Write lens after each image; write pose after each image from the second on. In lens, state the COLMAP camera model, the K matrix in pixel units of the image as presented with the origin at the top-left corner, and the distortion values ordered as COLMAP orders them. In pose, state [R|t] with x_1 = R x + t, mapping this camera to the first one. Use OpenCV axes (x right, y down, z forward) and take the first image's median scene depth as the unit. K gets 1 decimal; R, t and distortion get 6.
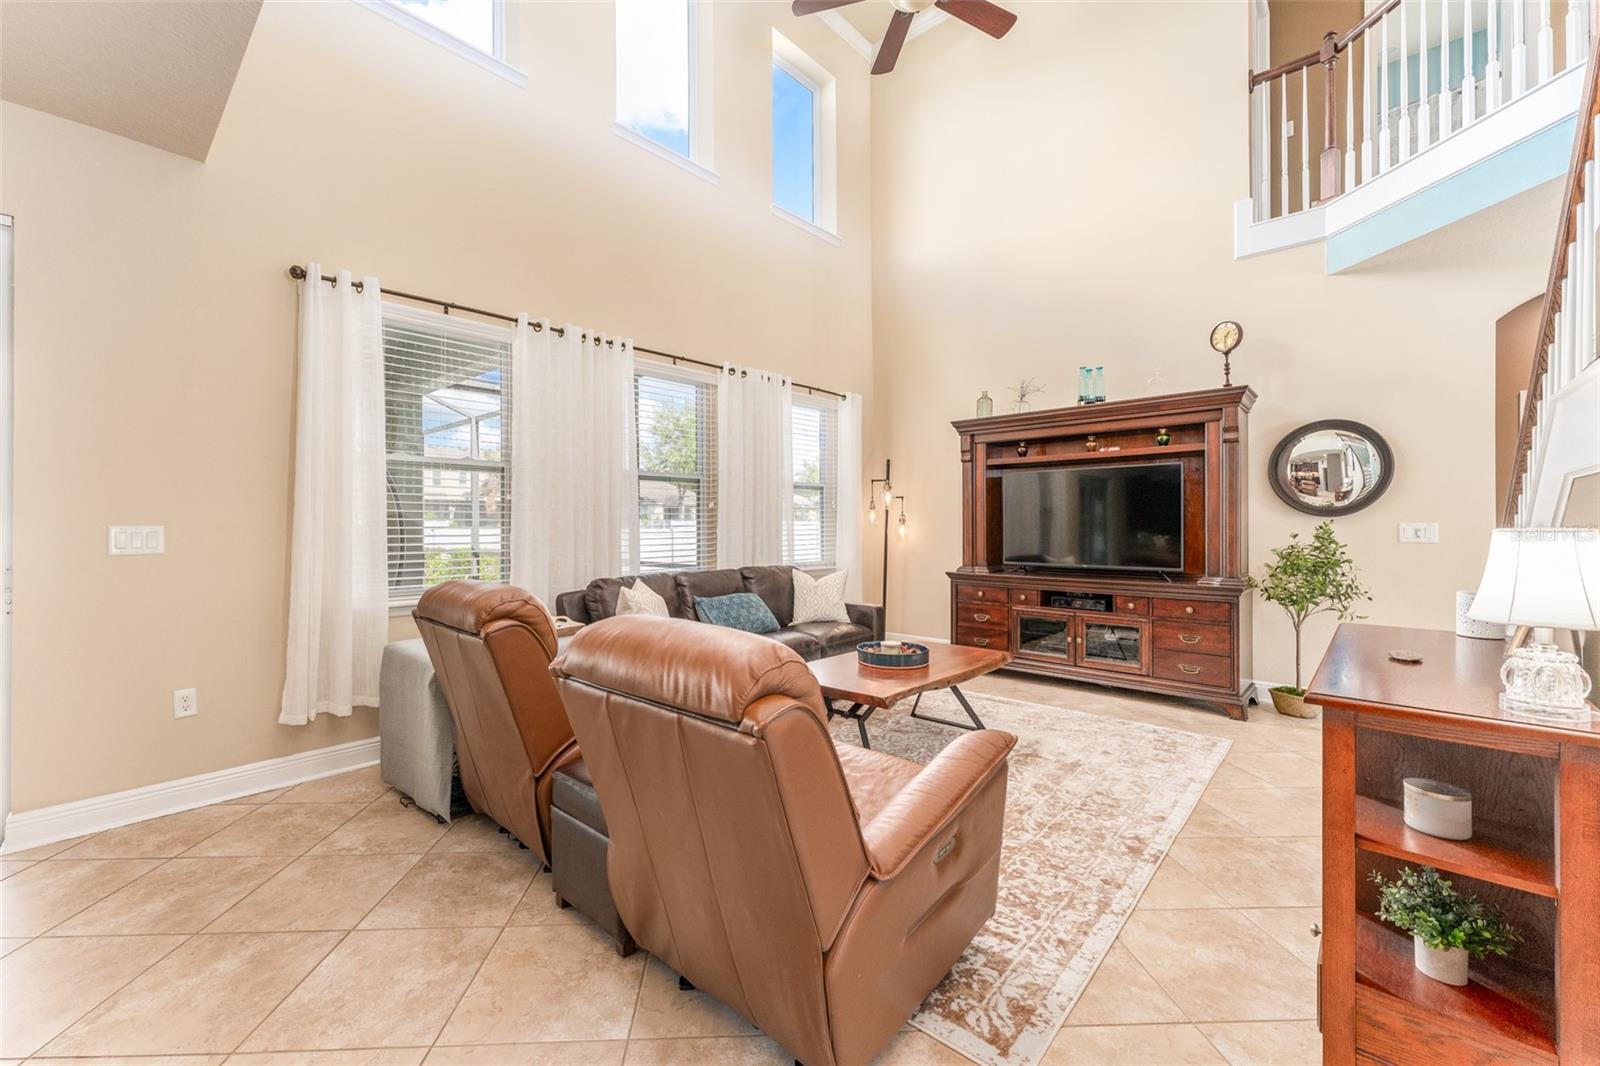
lens RADIAL K [[642.1, 0, 792.8], [0, 642.1, 528.6], [0, 0, 1]] dist [0.003725, 0.000947]
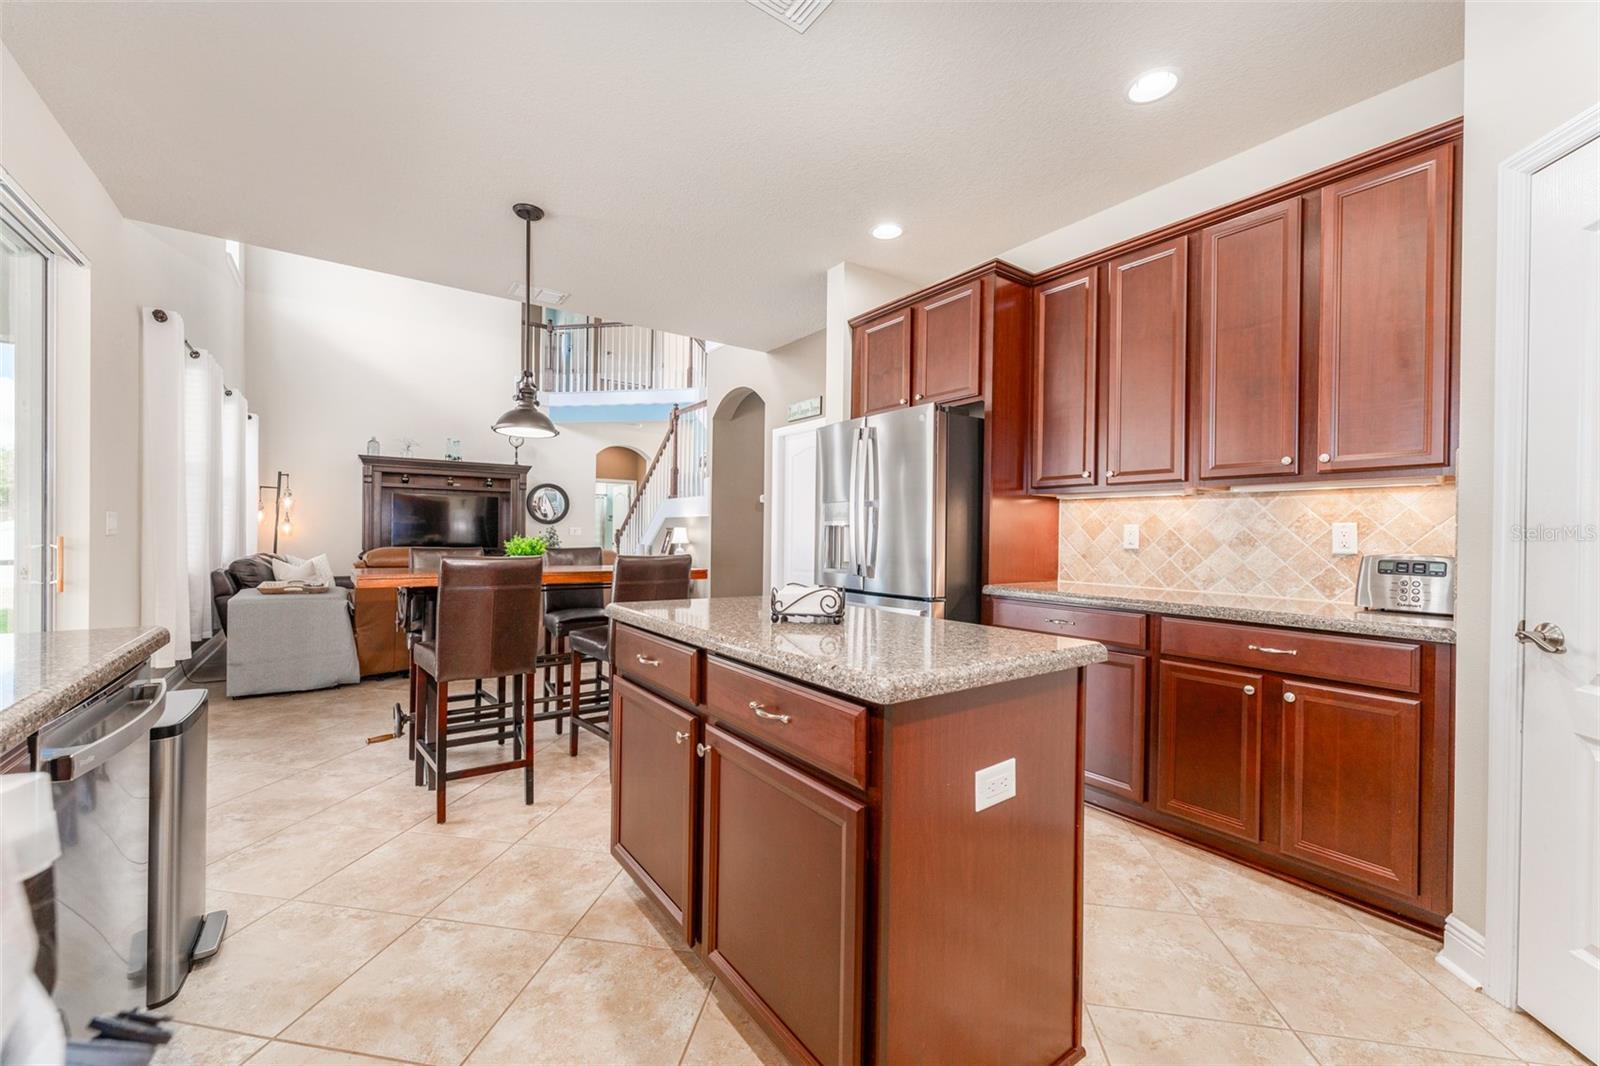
lens RADIAL K [[642.1, 0, 801.8], [0, 642.1, 533.7], [0, 0, 1]] dist [0.003725, 0.000947]
pose [[0.243865, 0.004031, 0.969801, -1.010943], [-0.009456, 0.999954, -0.001779, 0.008992], [-0.969763, -0.008737, 0.243892, -0.387808]]
